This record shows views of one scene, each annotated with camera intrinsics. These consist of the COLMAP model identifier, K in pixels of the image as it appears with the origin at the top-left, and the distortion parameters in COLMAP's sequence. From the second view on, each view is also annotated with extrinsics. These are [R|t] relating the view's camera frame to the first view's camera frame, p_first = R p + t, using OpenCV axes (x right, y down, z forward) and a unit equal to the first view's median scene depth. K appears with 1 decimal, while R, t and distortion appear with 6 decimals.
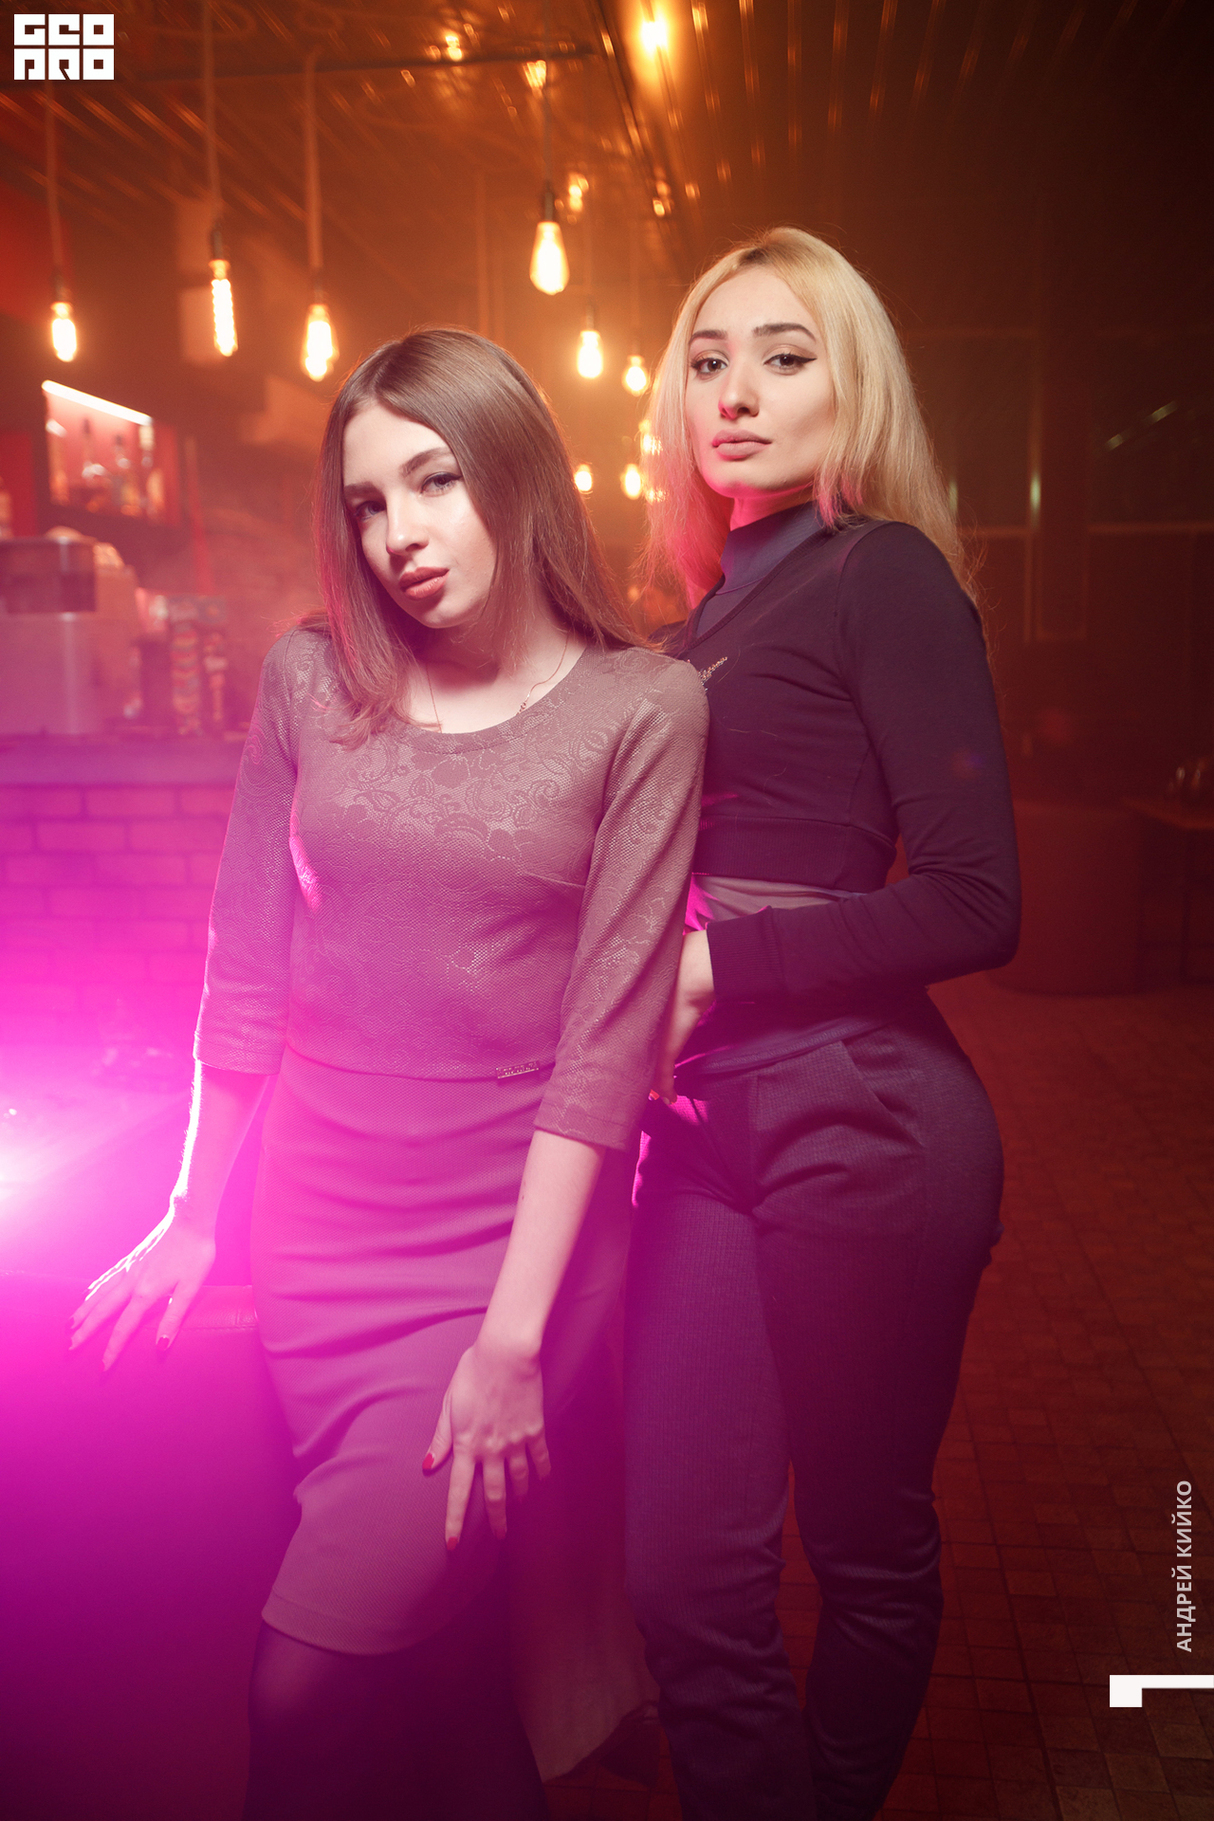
lens RADIAL K [[1779.4, 0, 607.0], [0, 1779.4, 910.5], [0, 0, 1]] dist [0.058521, 0.007578]
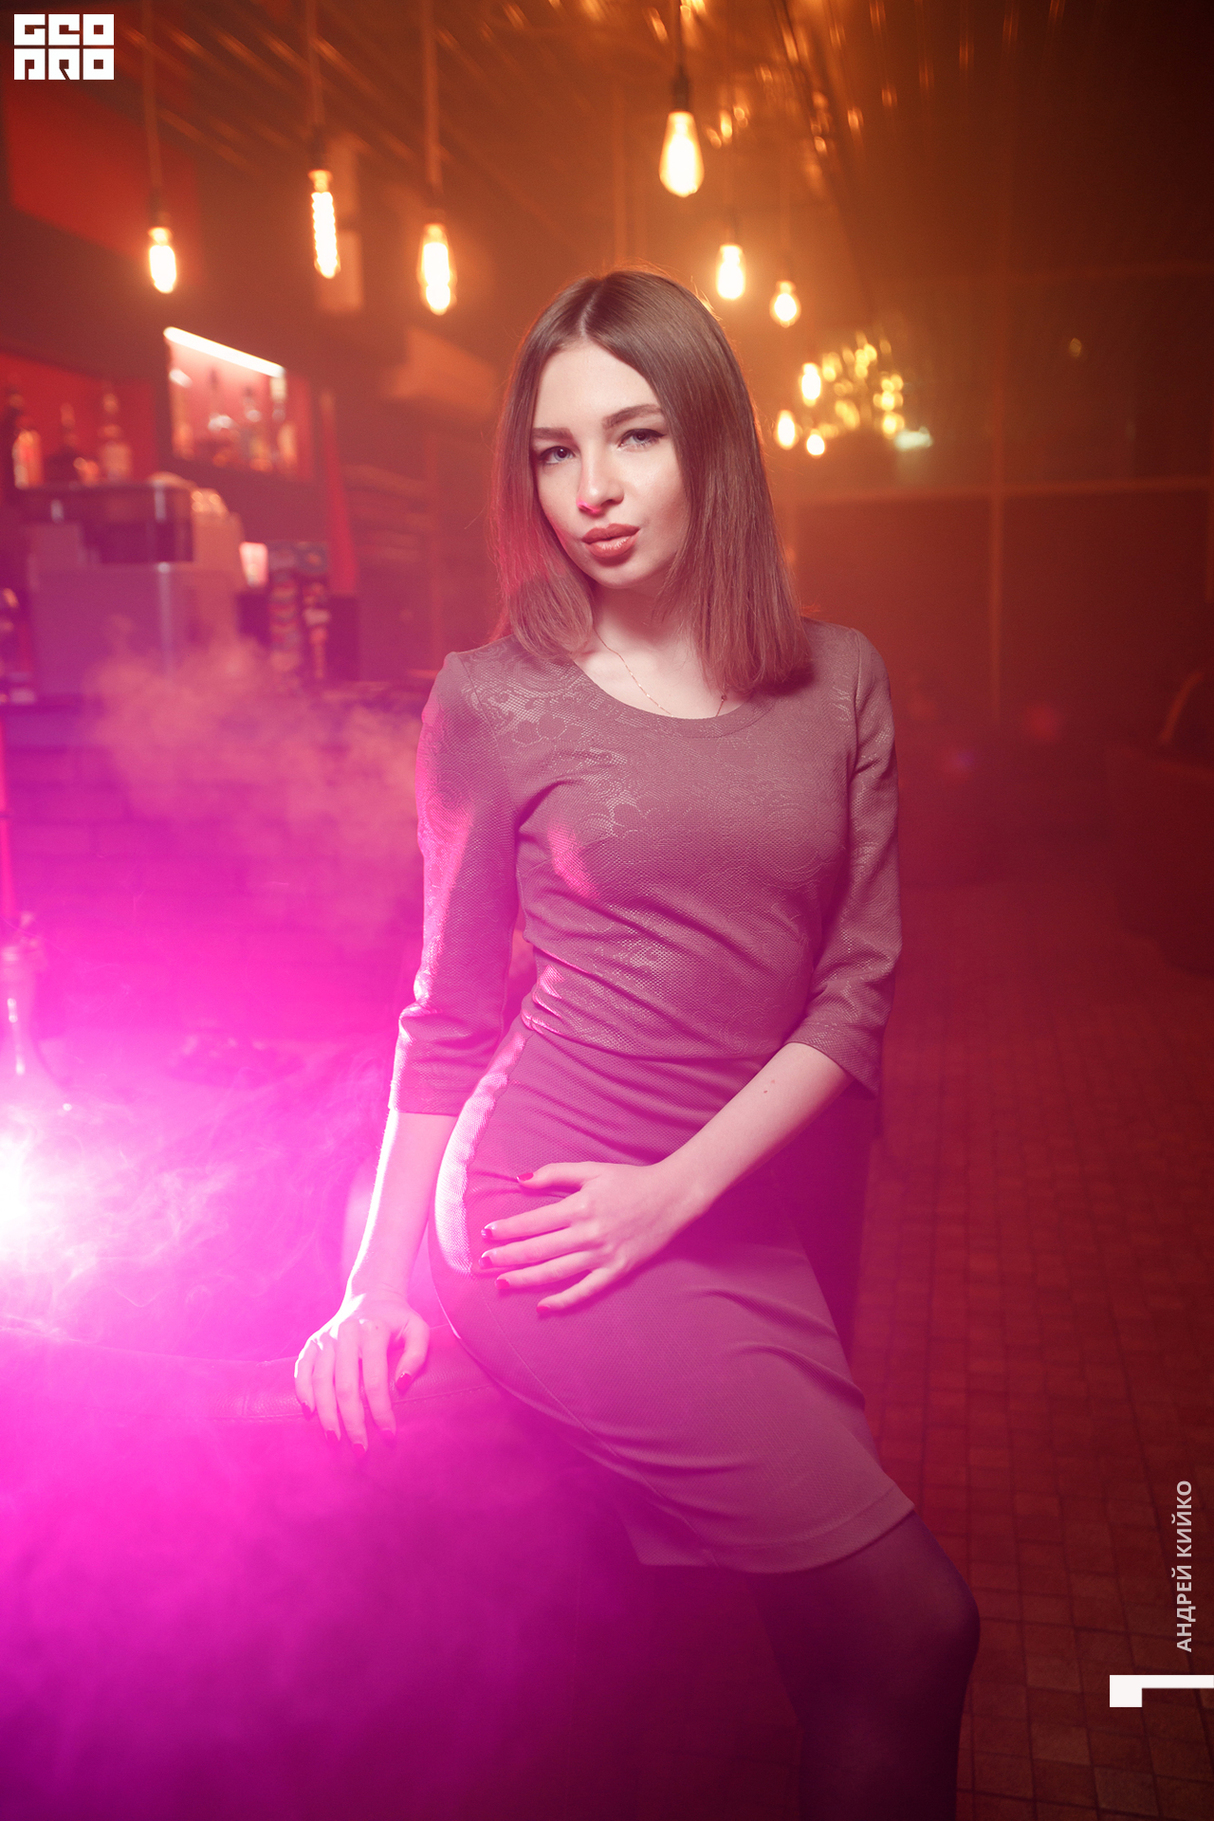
lens RADIAL K [[1760.1, 0, 607.0], [0, 1760.1, 910.5], [0, 0, 1]] dist [0.059848, 0.006783]
pose [[0.995892, 0.009456, -0.090056, 0.012572], [-0.007765, 0.999787, 0.019116, -0.005176], [0.090218, -0.018338, 0.995753, 0.100473]]
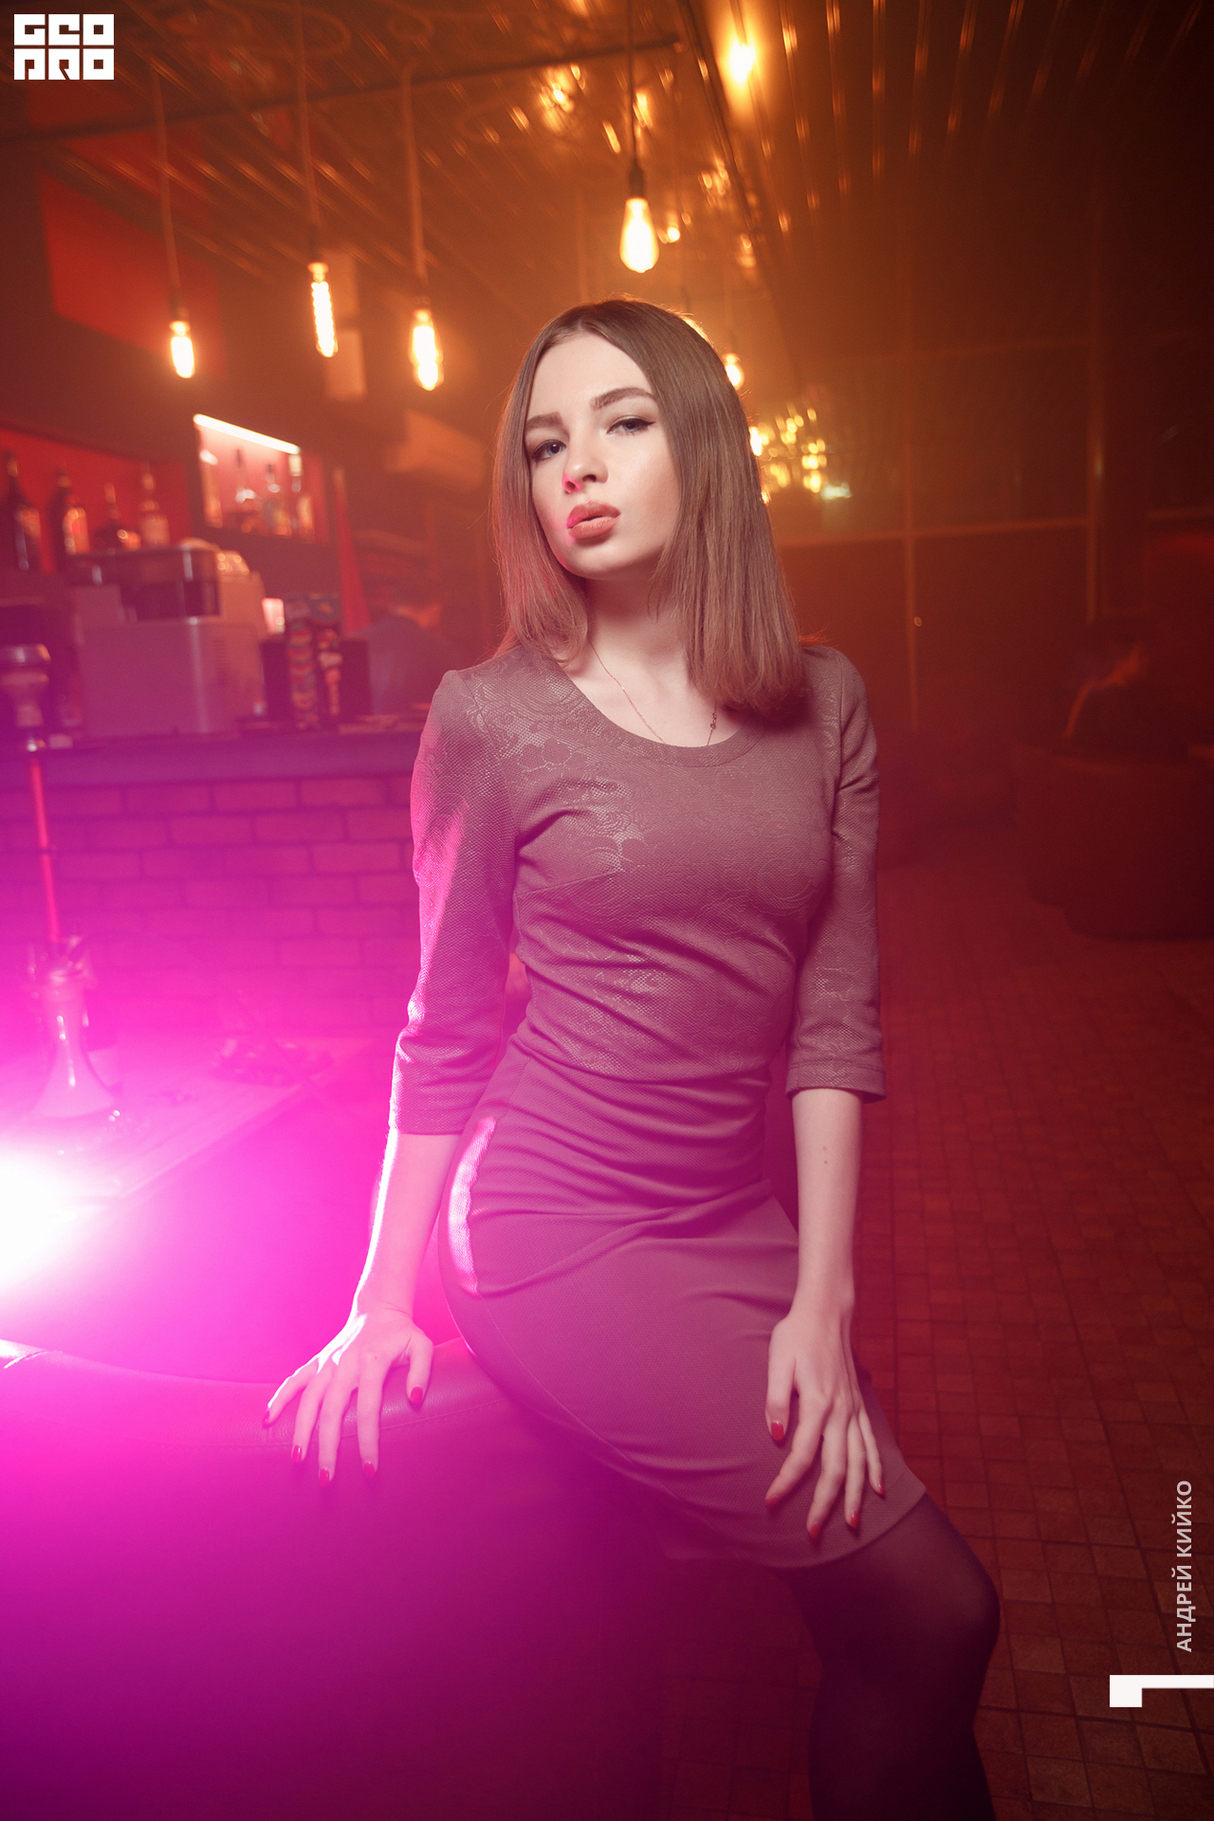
lens RADIAL K [[1459.3, 0, 607.0], [0, 1459.3, 910.5], [0, 0, 1]] dist [0.030918, -0.004341]
pose [[0.996300, -0.027663, -0.081373, 0.005811], [0.030130, 0.999118, 0.029255, -0.011912], [0.080492, -0.031599, 0.996254, 0.155676]]
